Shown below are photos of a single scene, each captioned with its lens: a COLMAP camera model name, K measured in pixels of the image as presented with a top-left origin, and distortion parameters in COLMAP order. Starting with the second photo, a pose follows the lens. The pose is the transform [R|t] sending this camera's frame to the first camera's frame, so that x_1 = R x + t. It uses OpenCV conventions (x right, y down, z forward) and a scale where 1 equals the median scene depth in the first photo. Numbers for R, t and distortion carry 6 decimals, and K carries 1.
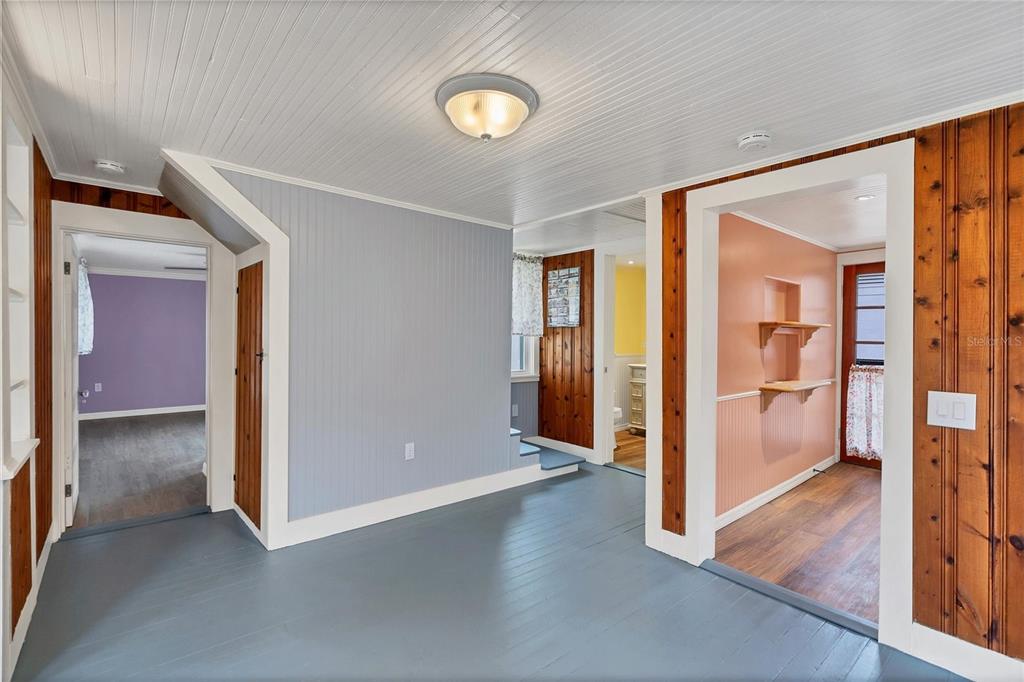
lens RADIAL K [[480.5, 0, 508.4], [0, 480.5, 340.5], [0, 0, 1]] dist [-0.000876, 0.000106]
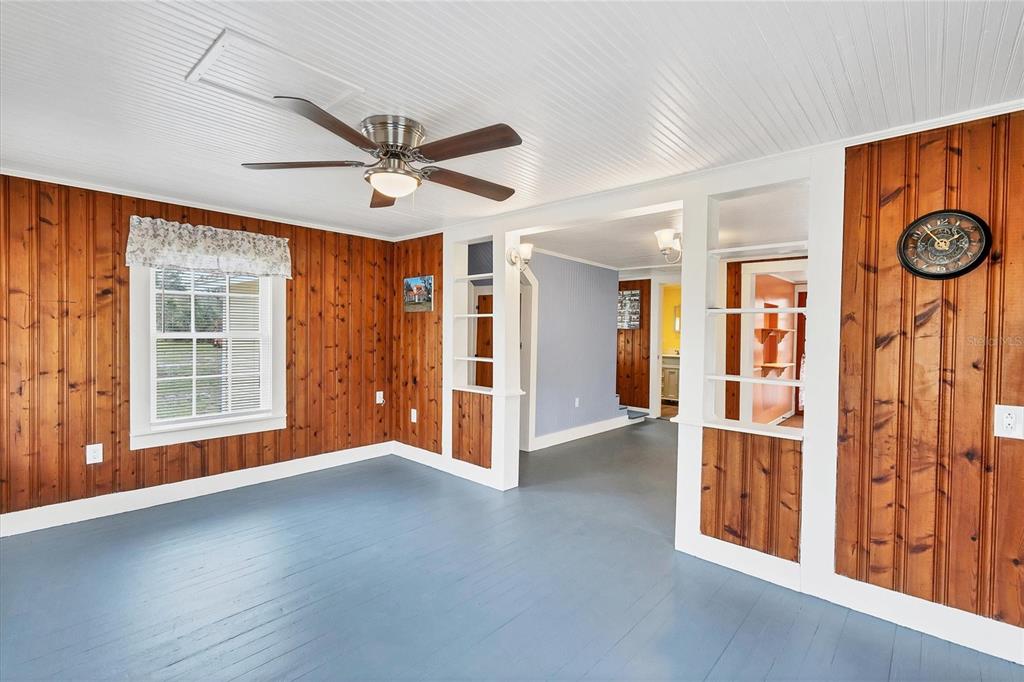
lens RADIAL K [[480.5, 0, 508.4], [0, 480.5, 340.5], [0, 0, 1]] dist [-0.000876, 0.000106]
pose [[0.991976, 0.004669, 0.126339, -0.469144], [-0.006048, 0.999926, 0.010538, -0.006190], [-0.126281, -0.011218, 0.991931, -0.474133]]
